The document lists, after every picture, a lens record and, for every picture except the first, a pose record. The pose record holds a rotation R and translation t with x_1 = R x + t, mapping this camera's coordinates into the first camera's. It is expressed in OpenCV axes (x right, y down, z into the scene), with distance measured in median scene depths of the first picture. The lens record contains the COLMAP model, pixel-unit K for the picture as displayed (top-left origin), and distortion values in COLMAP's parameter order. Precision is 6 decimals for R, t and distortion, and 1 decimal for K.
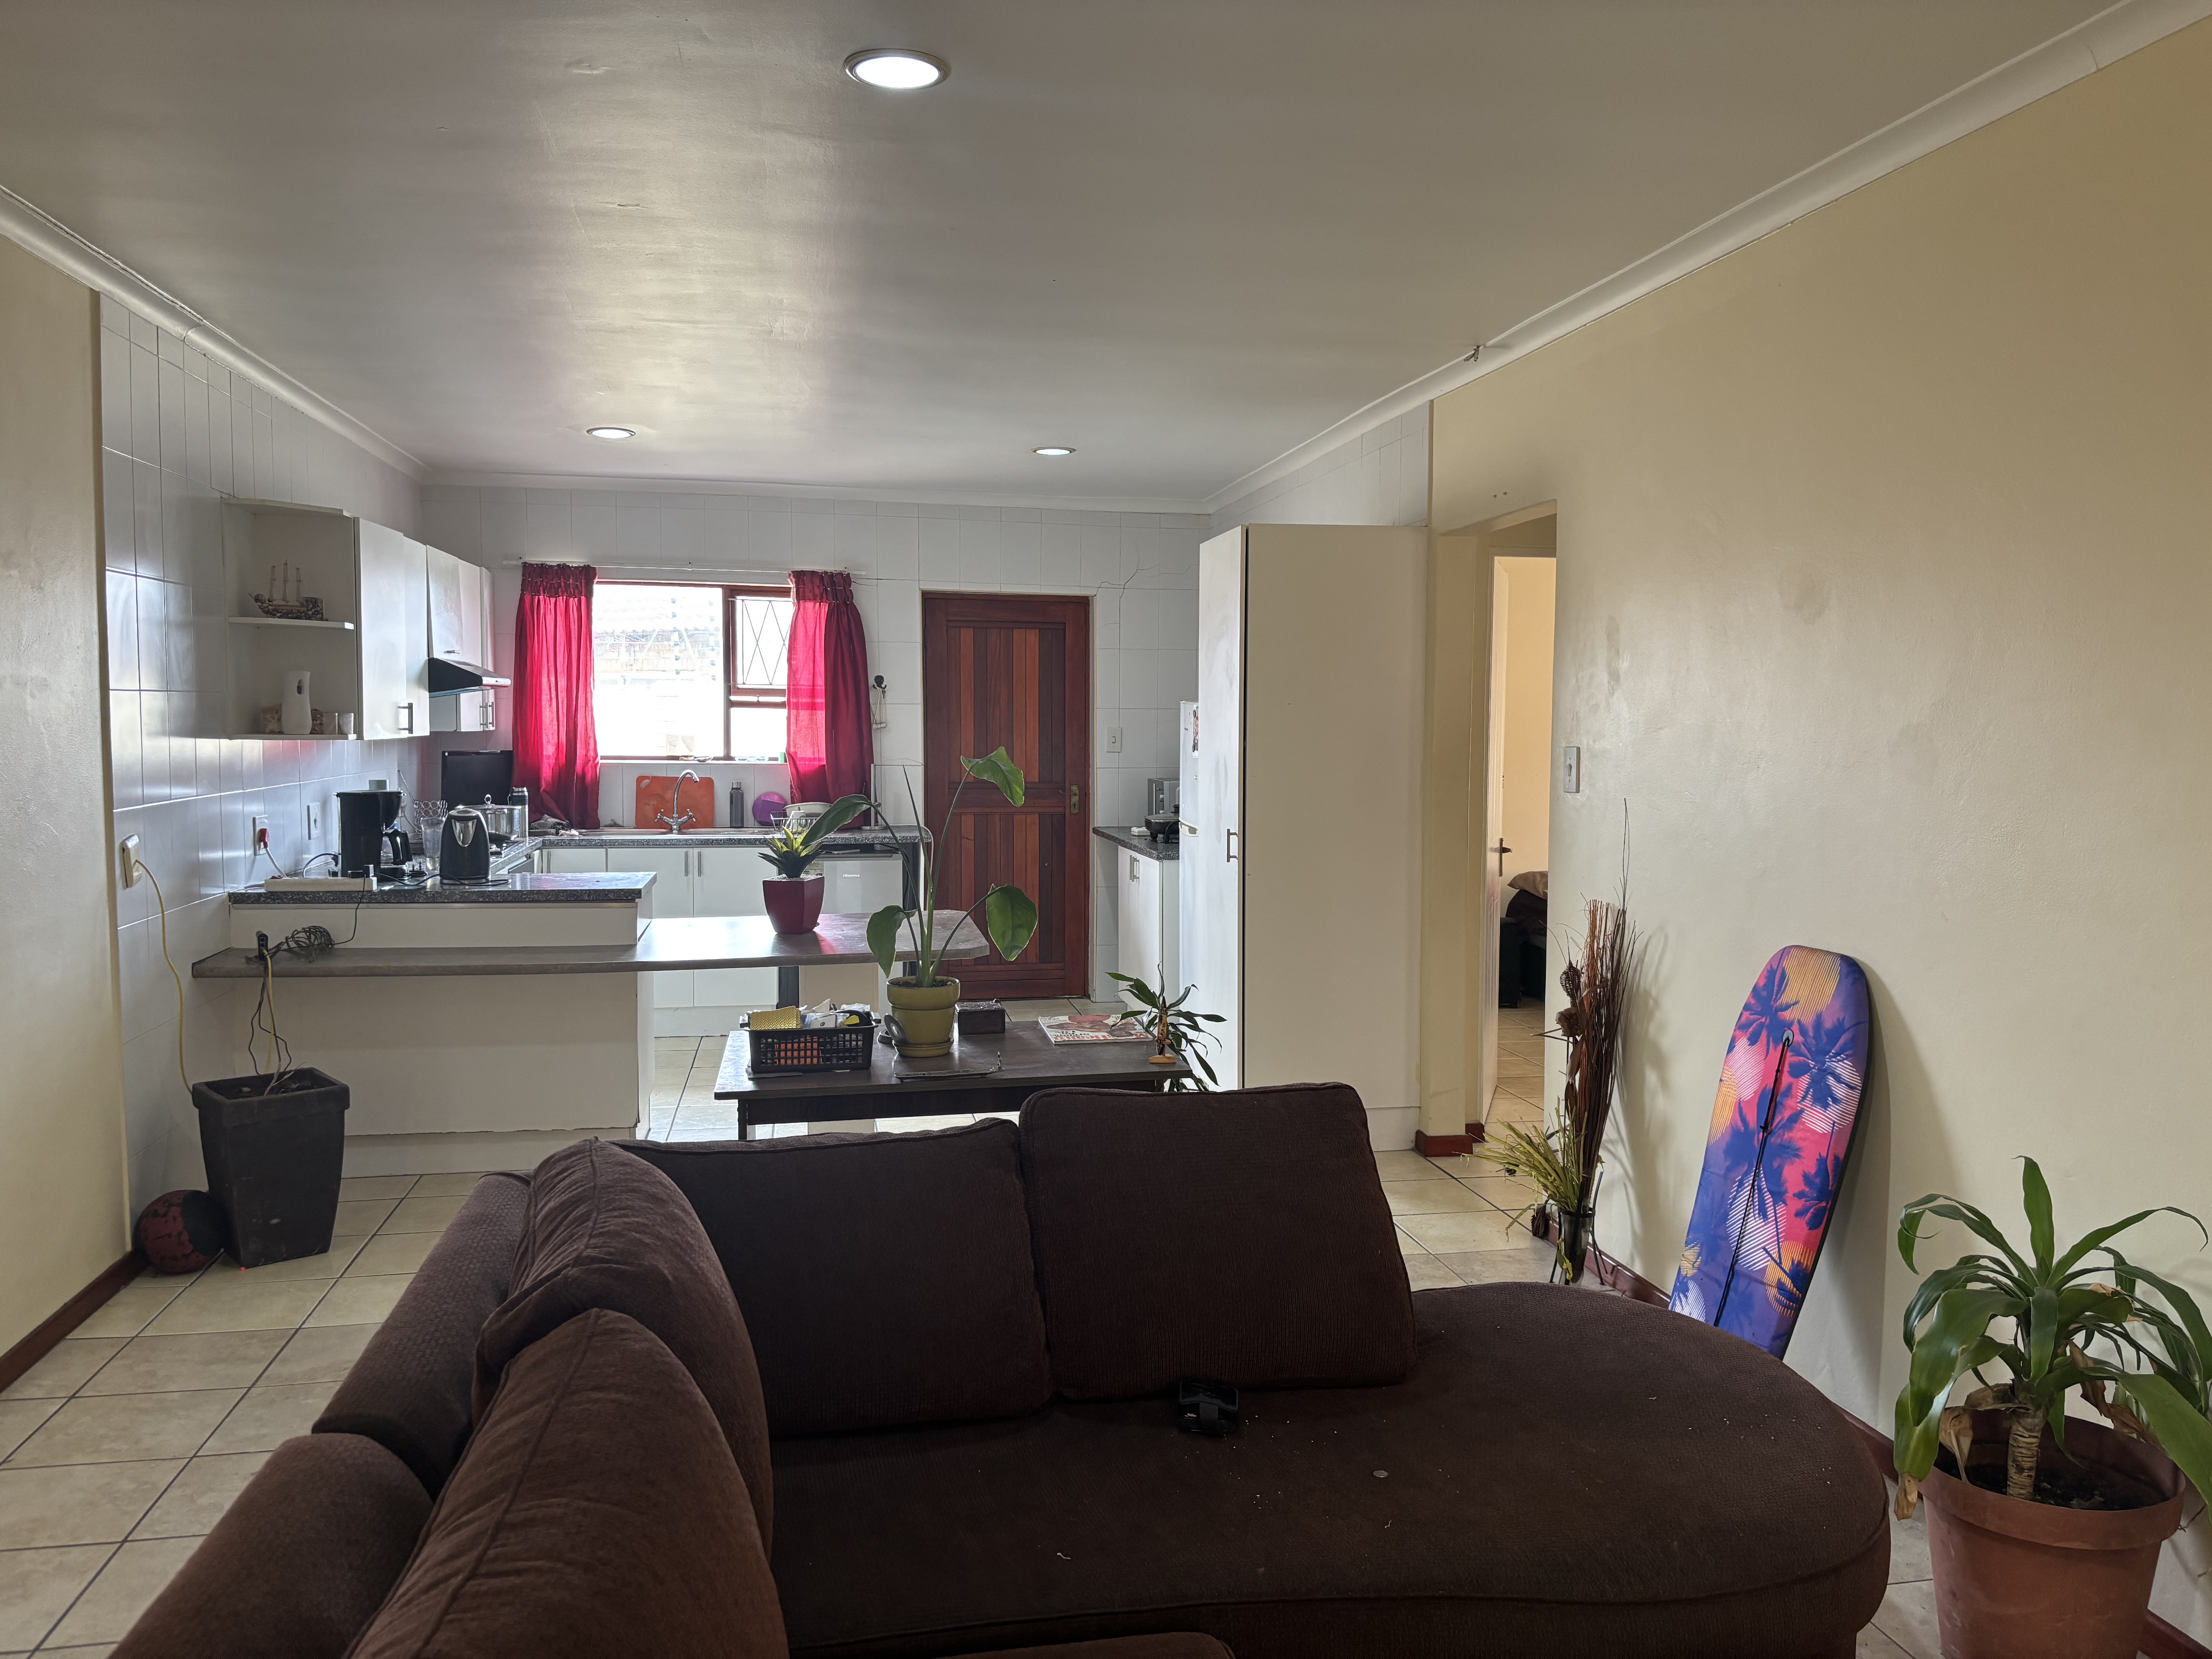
lens RADIAL K [[1662.7, 0, 1118.0], [0, 1662.7, 834.9], [0, 0, 1]] dist [-0.009634, -0.003040]
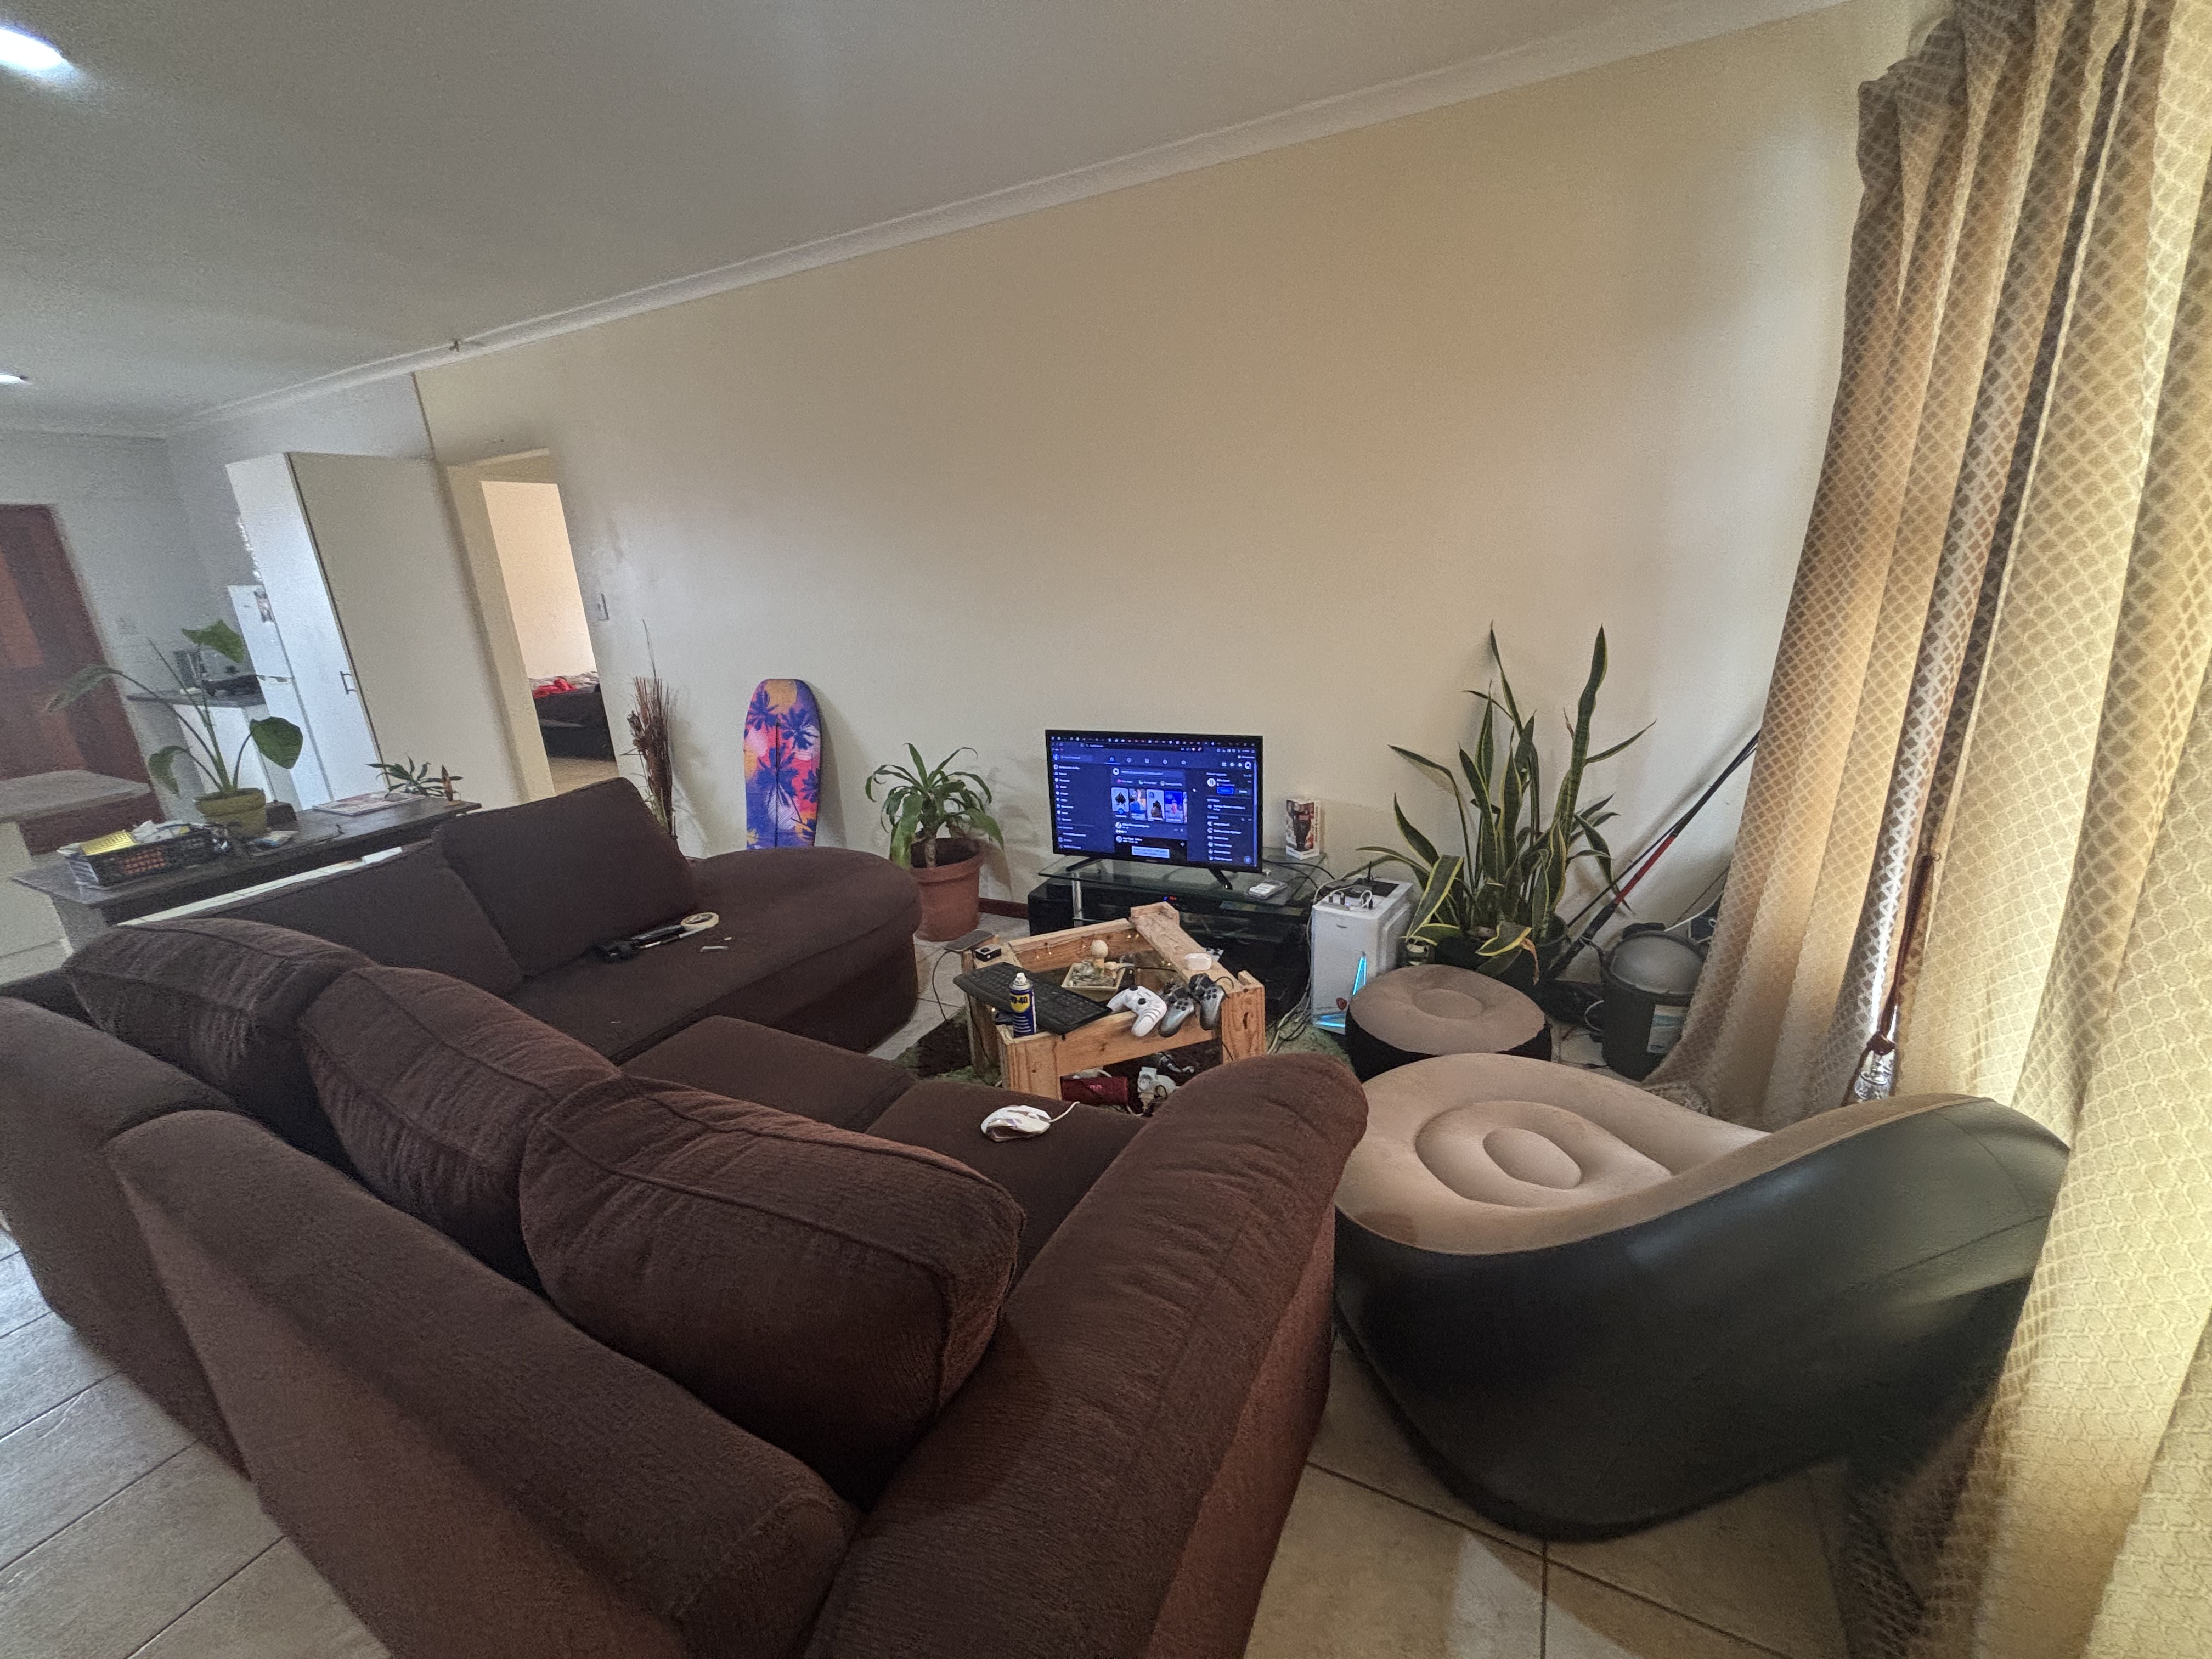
lens RADIAL K [[890.4, 0, 1122.6], [0, 890.4, 819.6], [0, 0, 1]] dist [-0.011838, 0.000191]
pose [[0.597064, -0.266054, 0.756789, -0.236354], [0.109516, 0.961601, 0.251655, 0.002821], [-0.794683, -0.067374, 0.603274, -0.056623]]
